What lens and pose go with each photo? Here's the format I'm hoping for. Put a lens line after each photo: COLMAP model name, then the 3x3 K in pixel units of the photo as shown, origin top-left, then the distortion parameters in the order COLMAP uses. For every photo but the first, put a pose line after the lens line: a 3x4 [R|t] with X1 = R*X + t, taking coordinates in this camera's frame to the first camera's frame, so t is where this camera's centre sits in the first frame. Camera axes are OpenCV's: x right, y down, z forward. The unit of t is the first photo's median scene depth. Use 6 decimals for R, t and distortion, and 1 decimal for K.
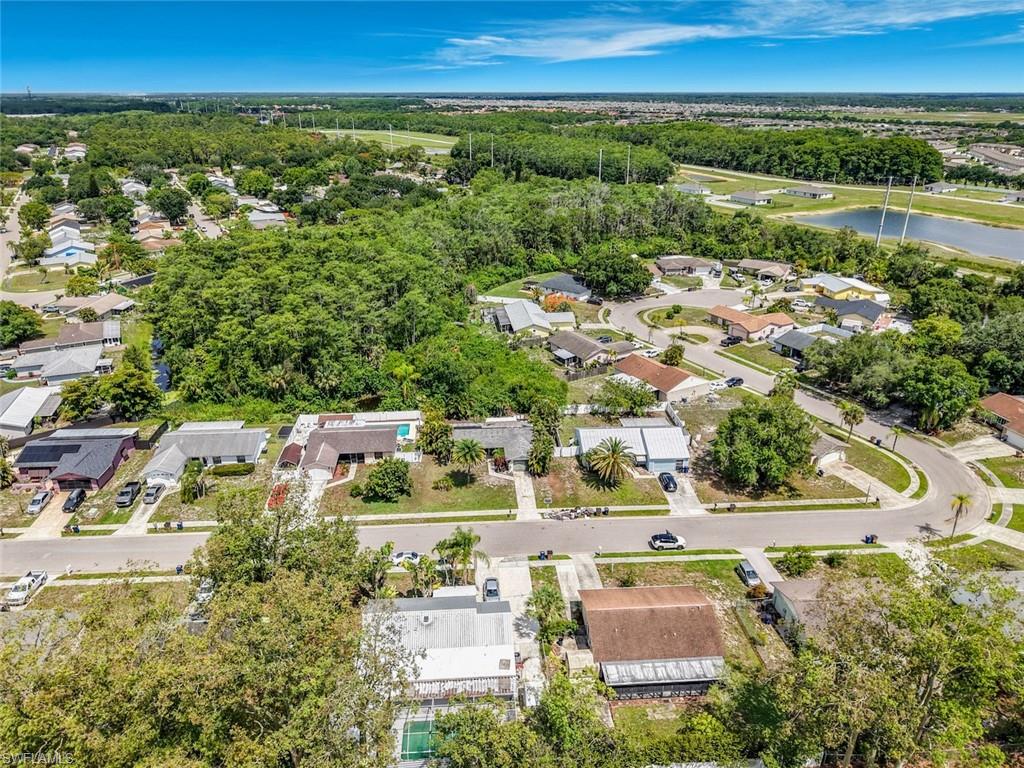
lens RADIAL K [[698.3, 0, 502.7], [0, 698.3, 406.2], [0, 0, 1]] dist [0.010611, -0.008043]
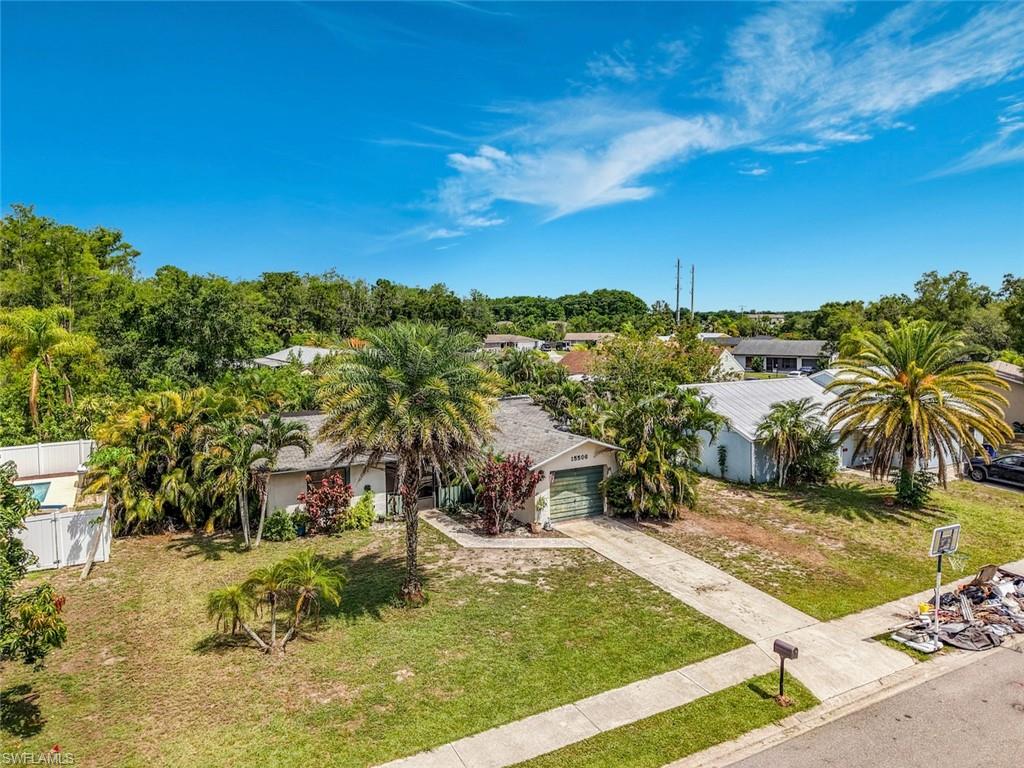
lens RADIAL K [[699.1, 0, 508.2], [0, 699.1, 371.6], [0, 0, 1]] dist [0.006483, 0.002640]
pose [[0.904371, -0.036034, 0.425222, -0.084574], [0.182342, 0.933518, -0.308701, 0.099601], [-0.385829, 0.356716, 0.850817, 0.669272]]
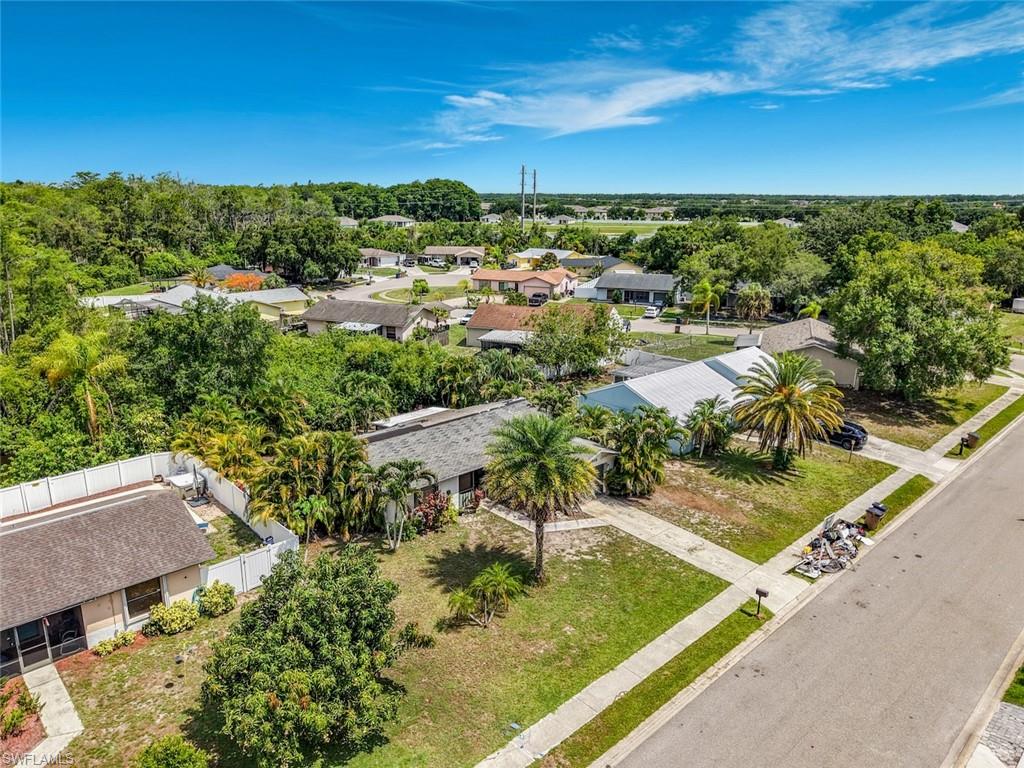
lens RADIAL K [[707.8, 0, 504.8], [0, 707.8, 382.9], [0, 0, 1]] dist [0.003407, -0.034280]
pose [[0.769278, -0.157567, 0.619180, -0.195220], [0.259203, 0.962745, -0.077041, 0.043434], [-0.583974, 0.219759, 0.781461, 0.619290]]
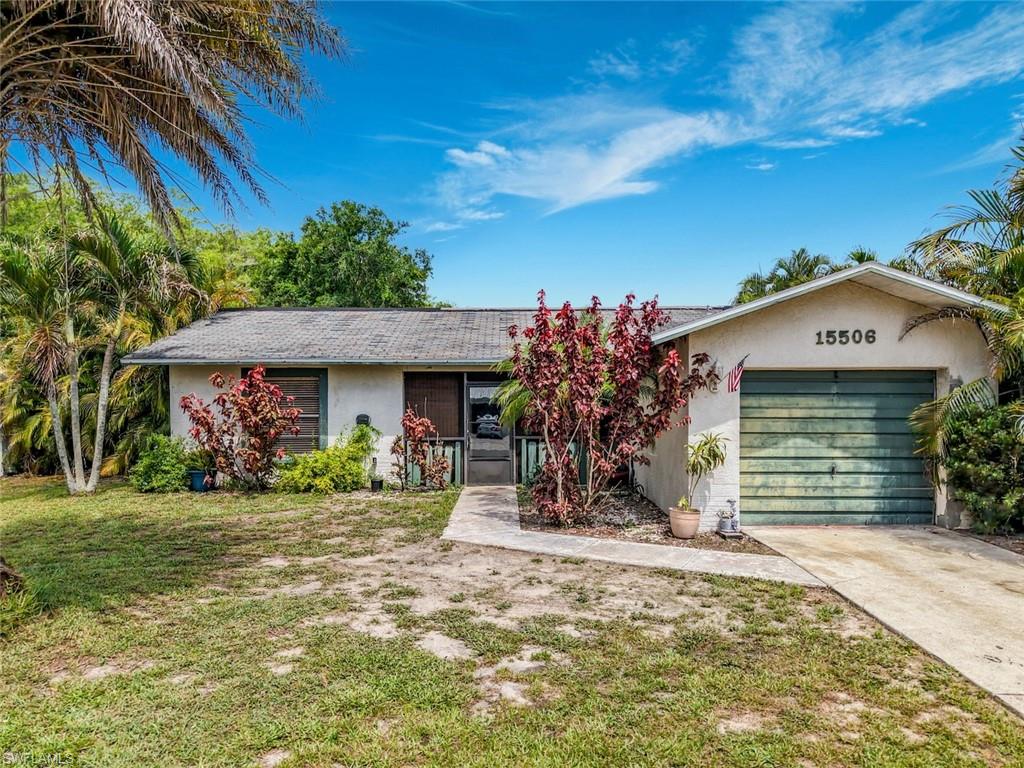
lens RADIAL K [[702.5, 0, 503.3], [0, 702.5, 403.5], [0, 0, 1]] dist [0.001963, -0.004341]
pose [[0.997856, -0.001397, -0.065426, -0.006449], [-0.025740, 0.910812, -0.412019, 0.099178], [0.060166, 0.412820, 0.908823, 0.785386]]
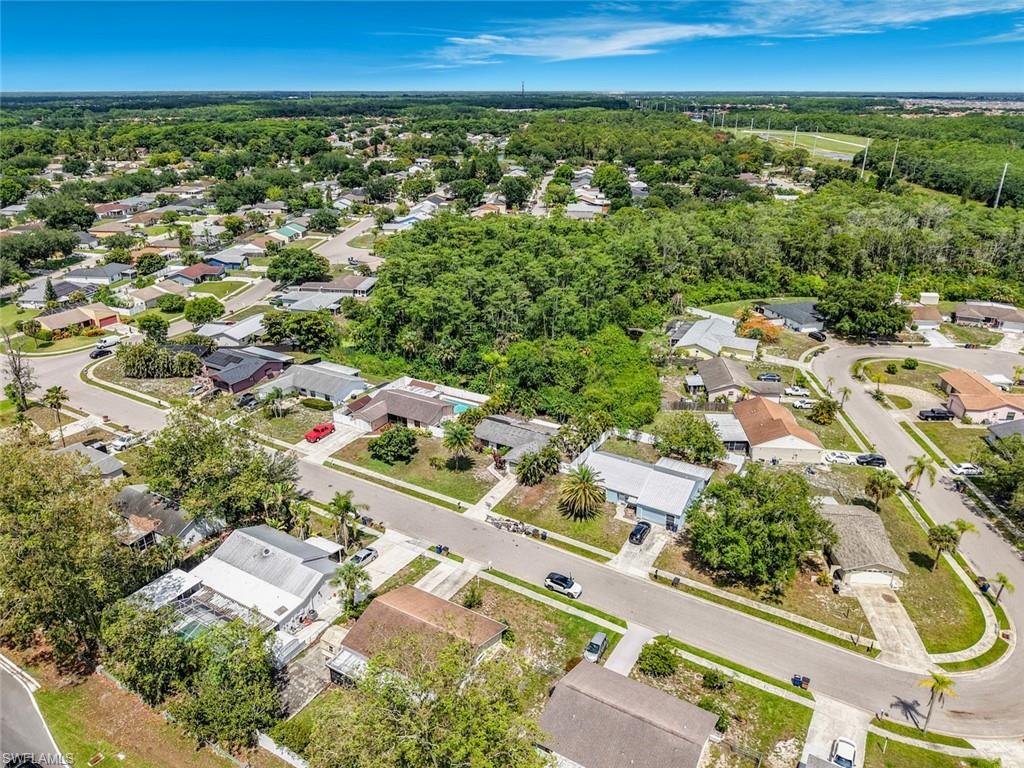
lens RADIAL K [[698.3, 0, 502.7], [0, 698.3, 406.2], [0, 0, 1]] dist [0.010611, -0.008043]
pose [[0.820314, 0.237452, -0.520290, 0.428930], [-0.236932, 0.969093, 0.068720, -0.054604], [0.520527, 0.066901, 0.851220, 0.124051]]
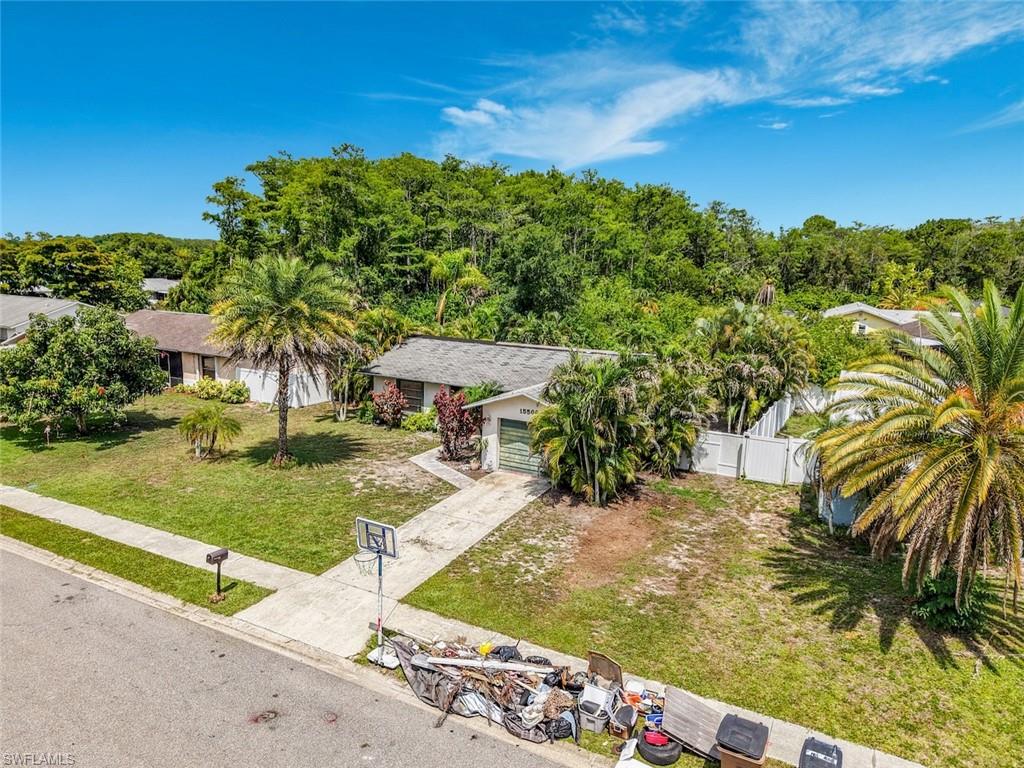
lens RADIAL K [[713.4, 0, 509.0], [0, 713.4, 388.6], [0, 0, 1]] dist [0.026099, -0.004438]
pose [[0.849096, 0.118264, -0.514829, 0.123523], [-0.248282, 0.949601, -0.191348, 0.097666], [0.466253, 0.290295, 0.835666, 0.671716]]
